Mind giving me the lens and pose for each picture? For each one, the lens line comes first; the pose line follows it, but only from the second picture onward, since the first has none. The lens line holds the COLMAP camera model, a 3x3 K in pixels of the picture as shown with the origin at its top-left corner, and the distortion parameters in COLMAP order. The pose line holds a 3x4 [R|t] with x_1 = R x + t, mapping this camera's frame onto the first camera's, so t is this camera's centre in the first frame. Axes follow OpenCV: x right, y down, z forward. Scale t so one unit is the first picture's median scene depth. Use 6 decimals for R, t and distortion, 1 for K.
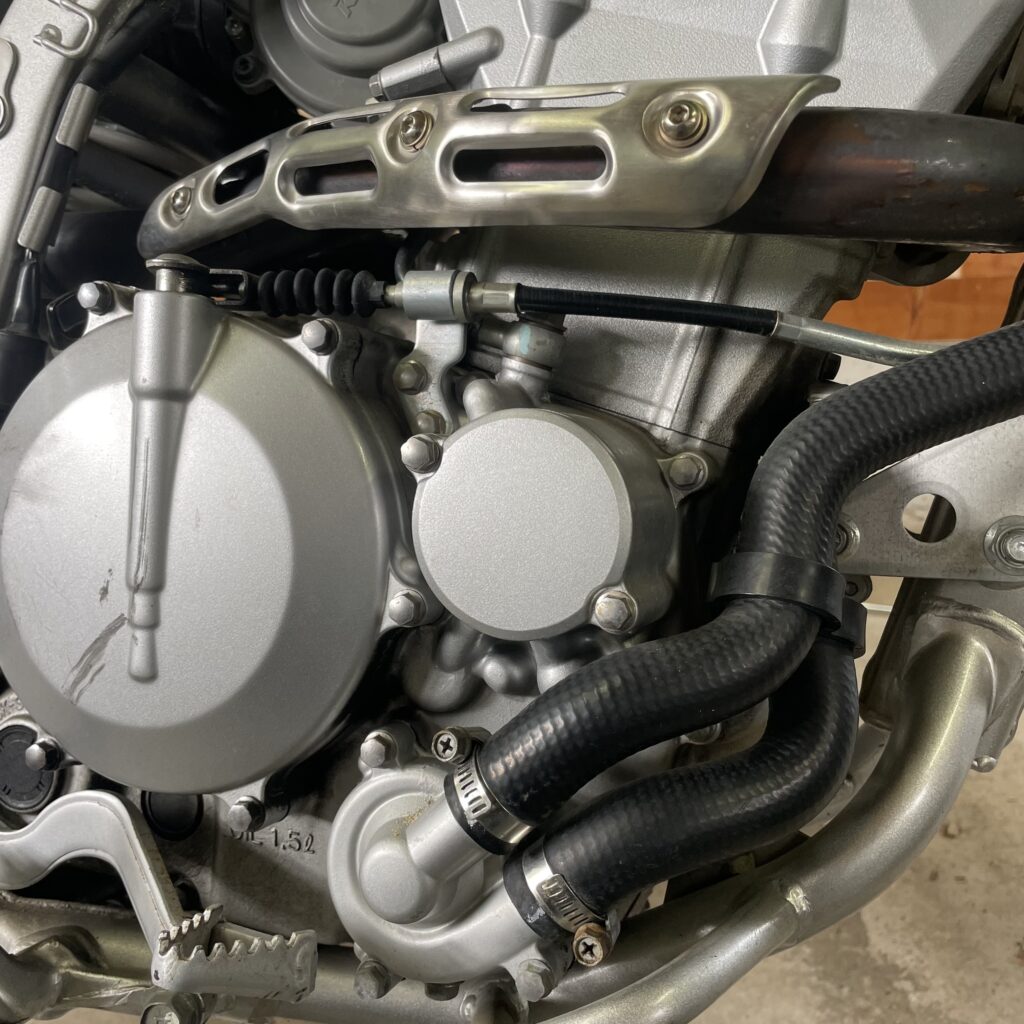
lens RADIAL K [[1016.2, 0, 512.0], [0, 1016.2, 511.8], [0, 0, 1]] dist [0.000502, 0.000000]
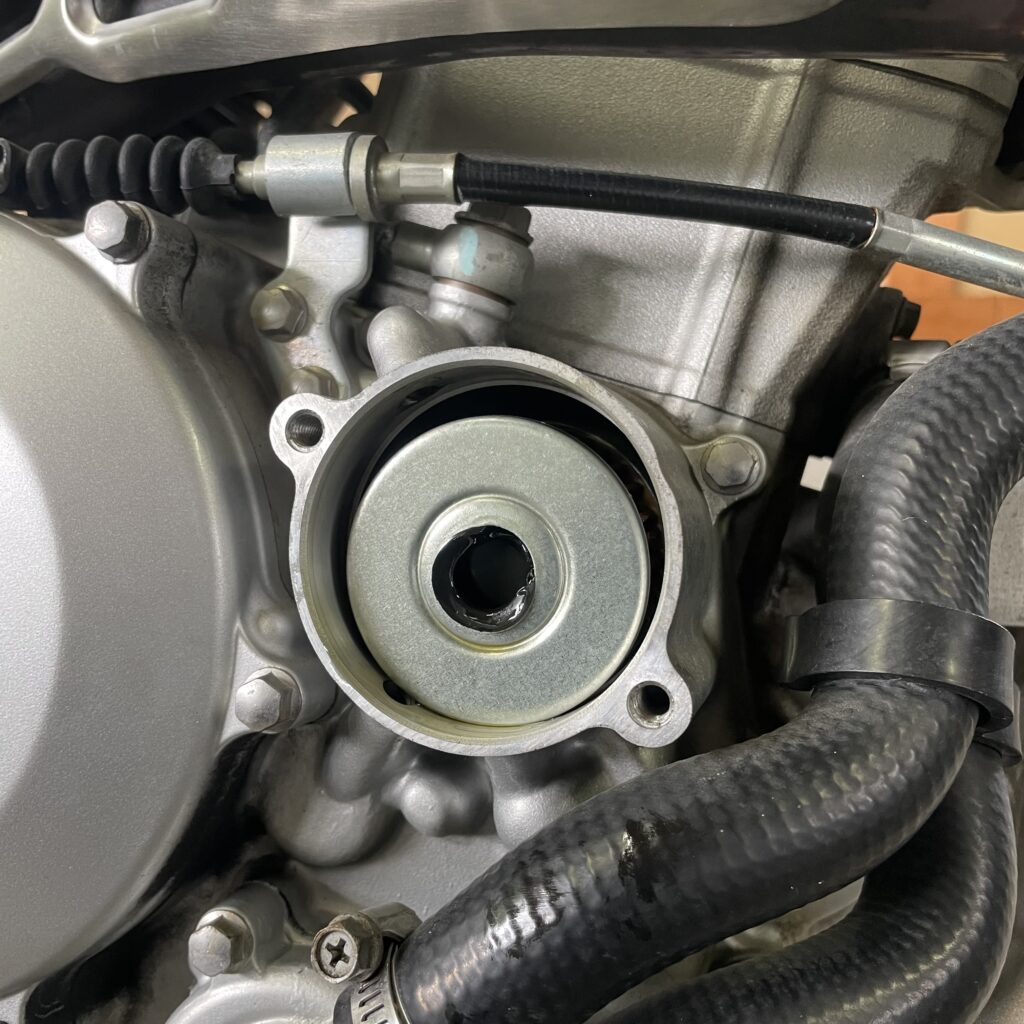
lens RADIAL K [[1016.2, 0, 511.9], [0, 1016.2, 512.9], [0, 0, 1]] dist [0.000502, 0.000000]
pose [[0.995596, -0.002837, 0.093701, -0.019335], [0.005432, 0.999608, -0.027451, 0.005702], [-0.093586, 0.027839, 0.995222, 0.395528]]
